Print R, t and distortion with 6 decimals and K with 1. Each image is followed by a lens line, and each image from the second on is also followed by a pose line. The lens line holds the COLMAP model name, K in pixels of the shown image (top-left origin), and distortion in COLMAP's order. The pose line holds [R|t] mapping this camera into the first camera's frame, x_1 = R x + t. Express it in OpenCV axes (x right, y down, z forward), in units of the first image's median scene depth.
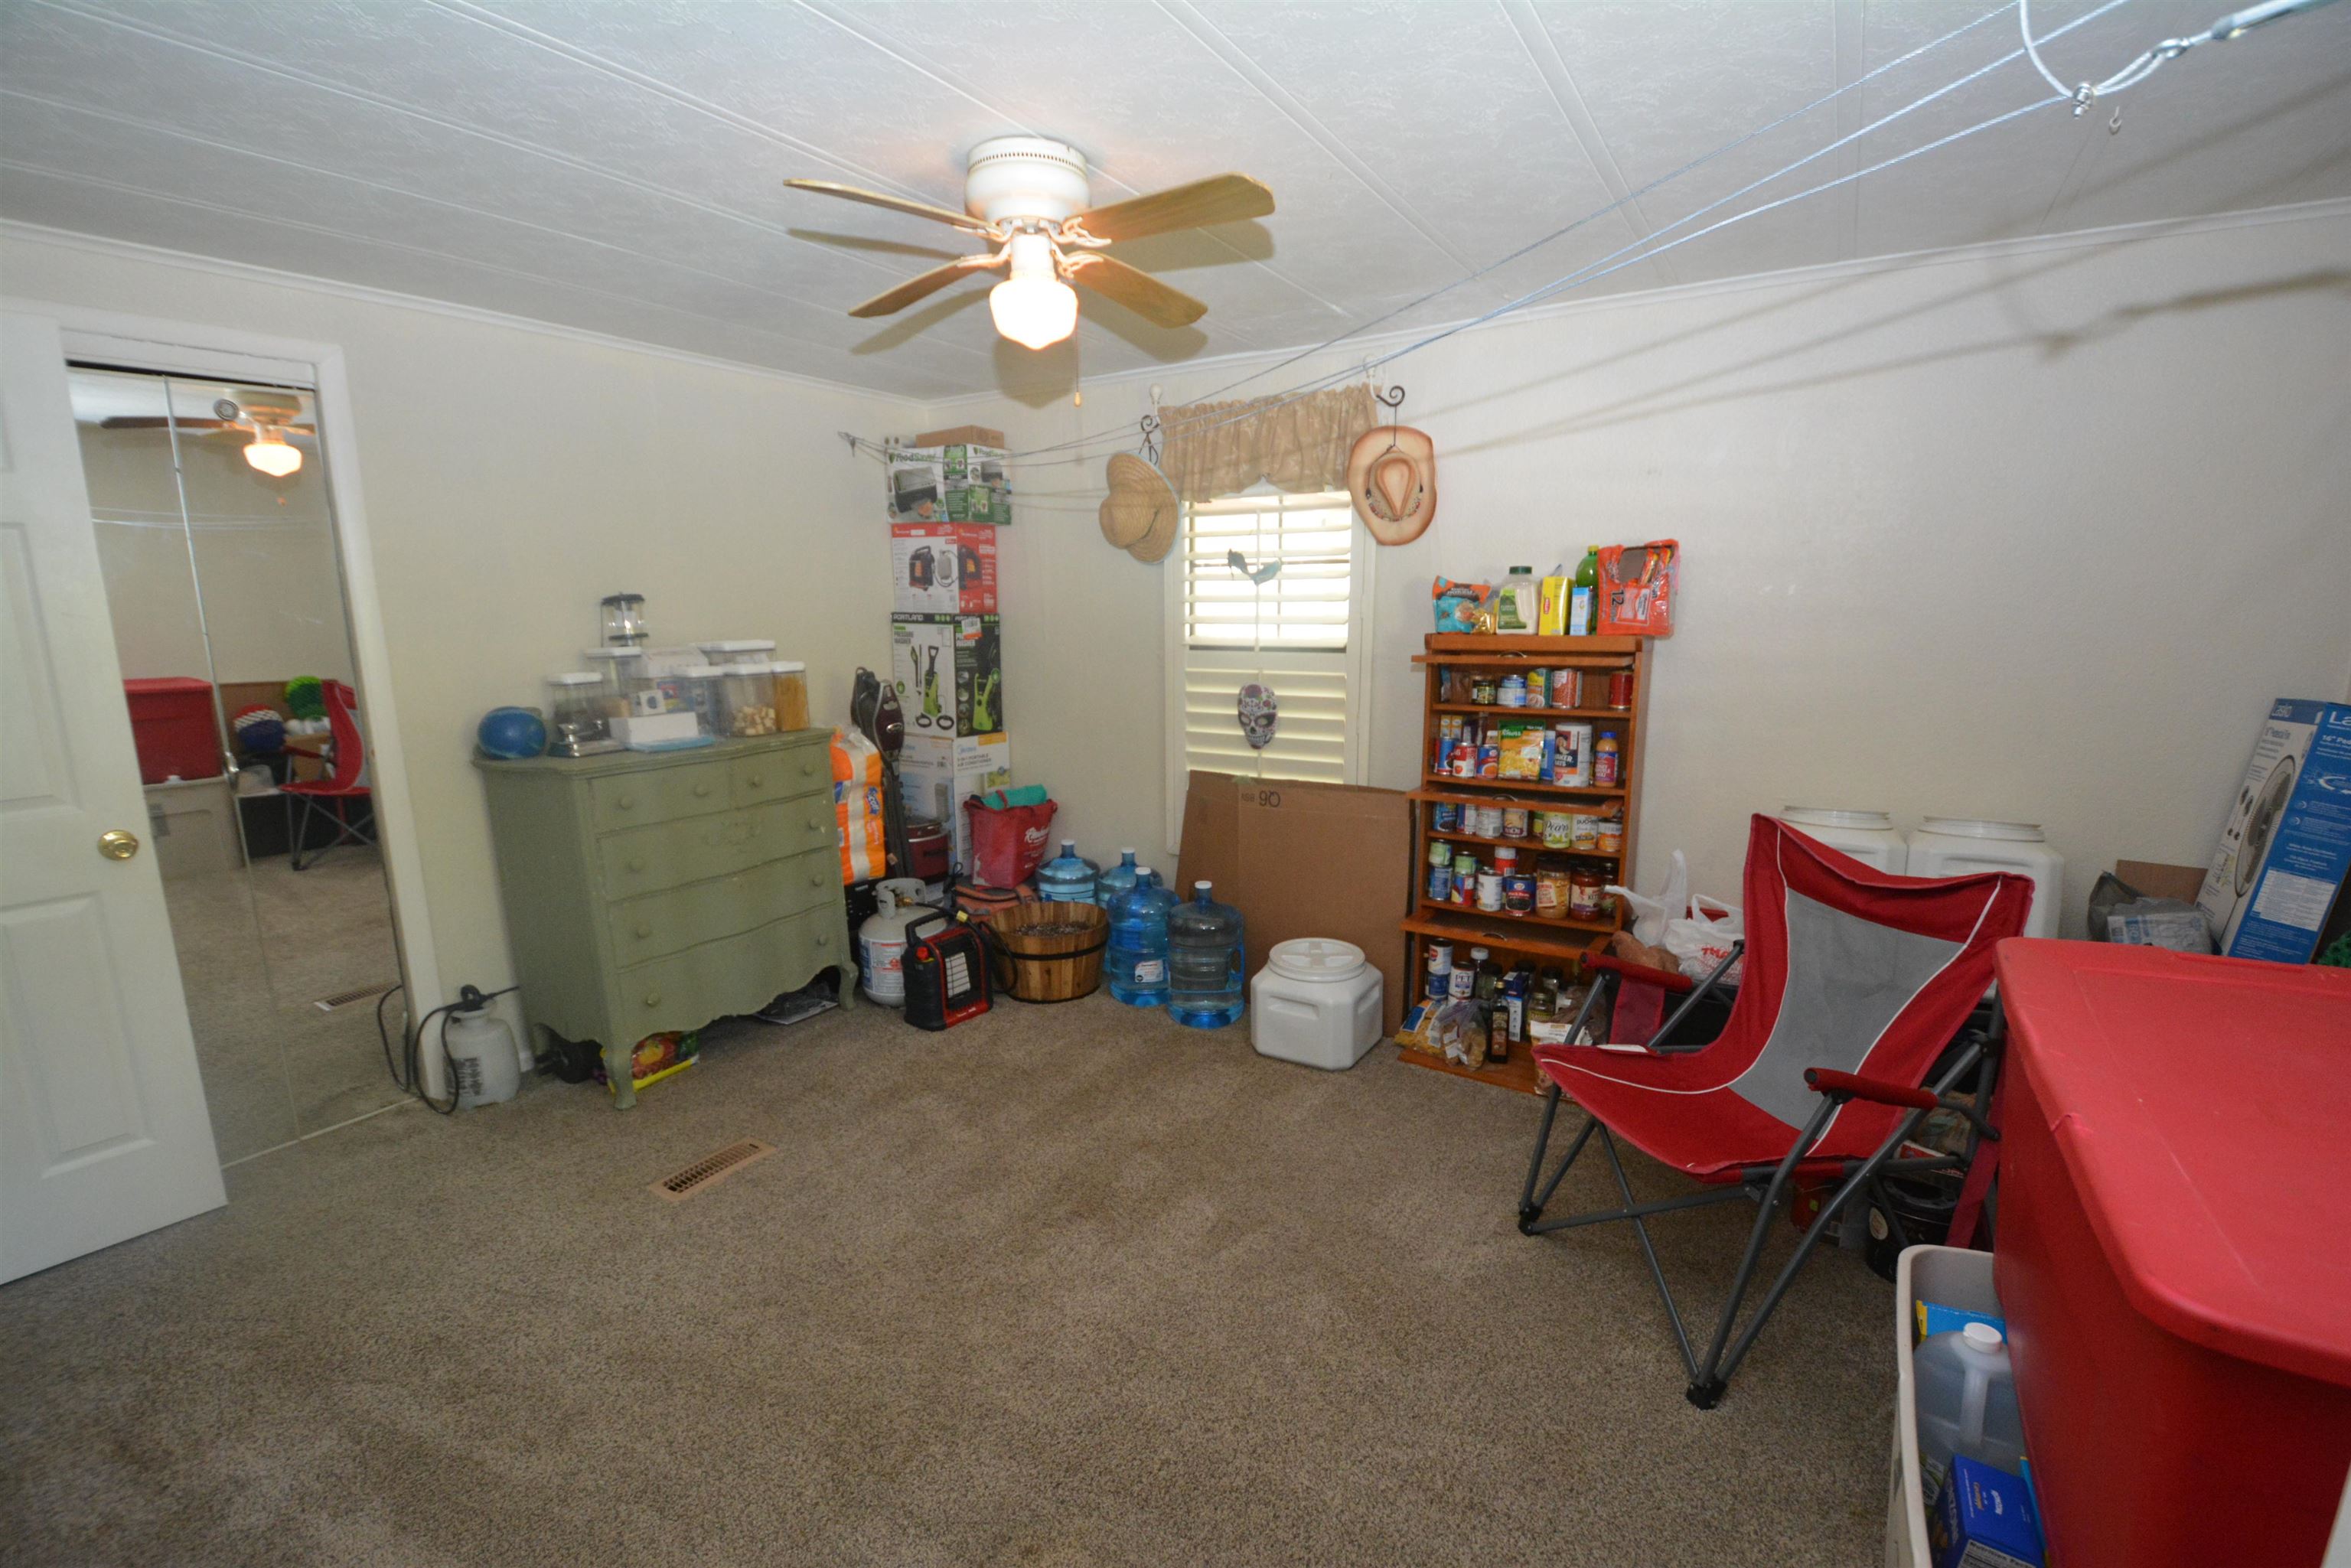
lens RADIAL K [[1025.3, 0, 1175.8], [0, 1025.3, 795.5], [0, 0, 1]] dist [0.019633, -0.024977]
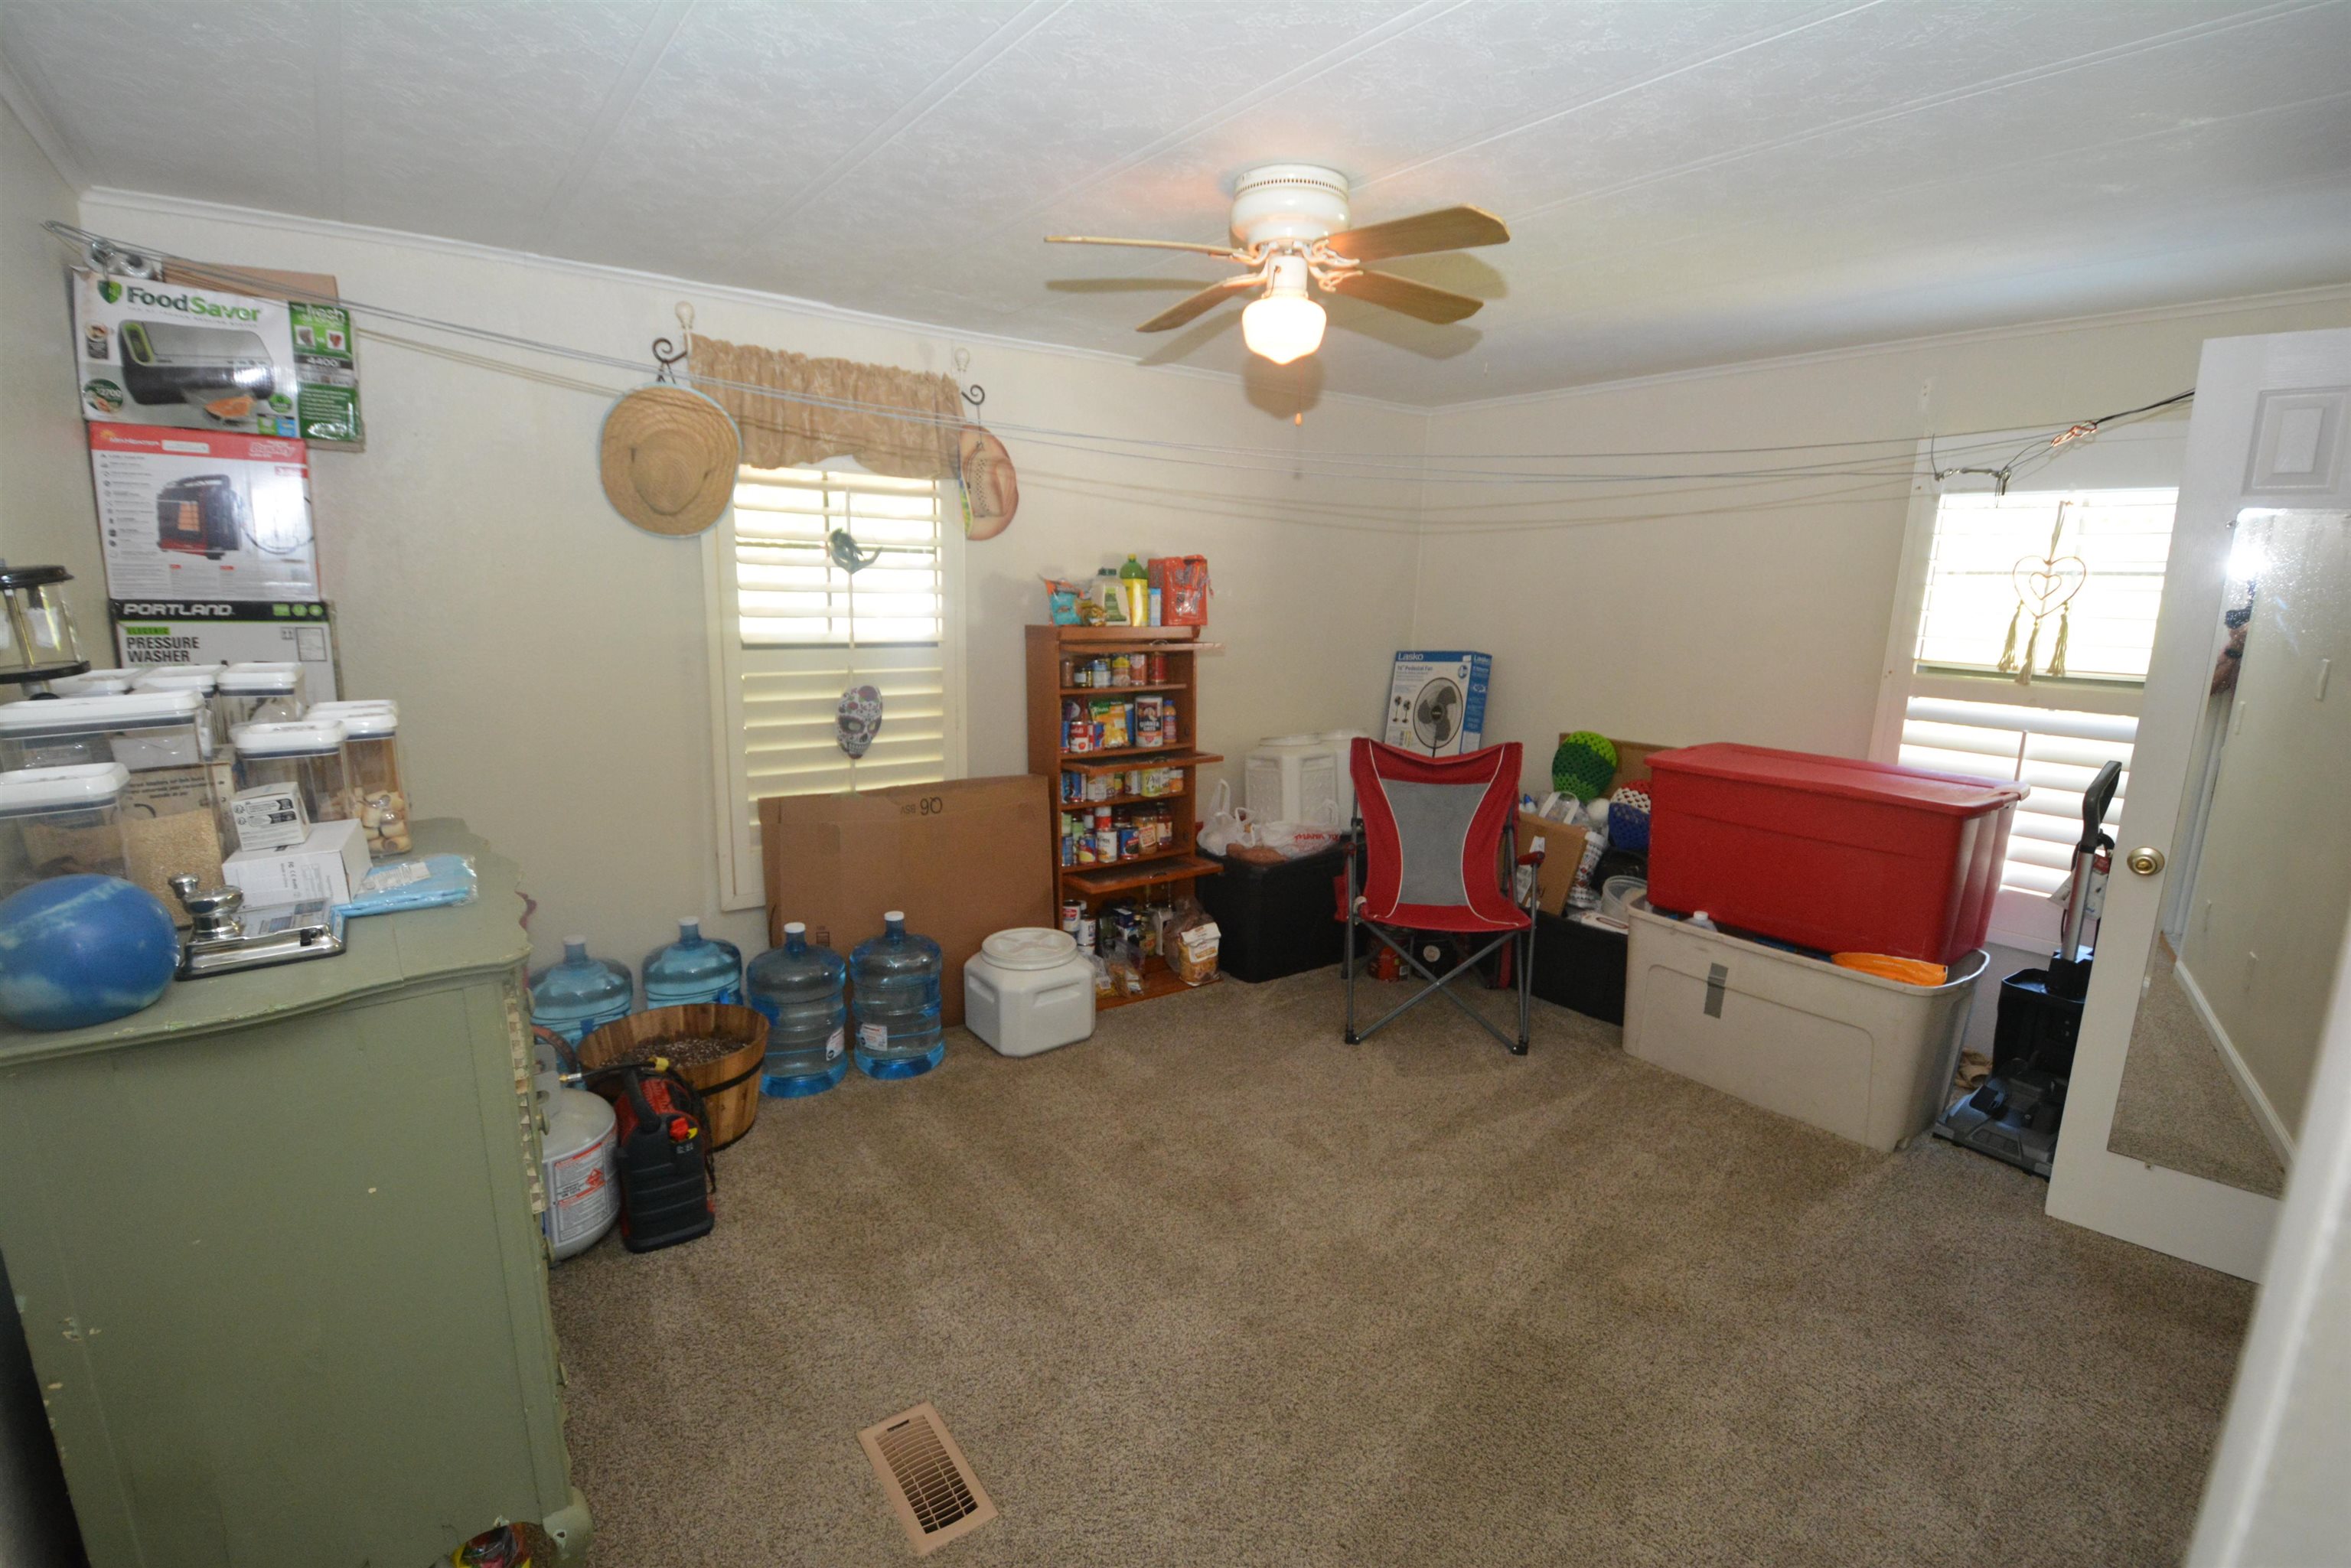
lens RADIAL K [[1085.8, 0, 1170.6], [0, 1085.8, 791.1], [0, 0, 1]] dist [-0.000612, -0.000557]
pose [[0.358163, -0.159662, 0.919906, -0.773044], [0.145897, 0.982737, 0.113762, -0.095419], [-0.922189, 0.093466, 0.375275, 0.450853]]
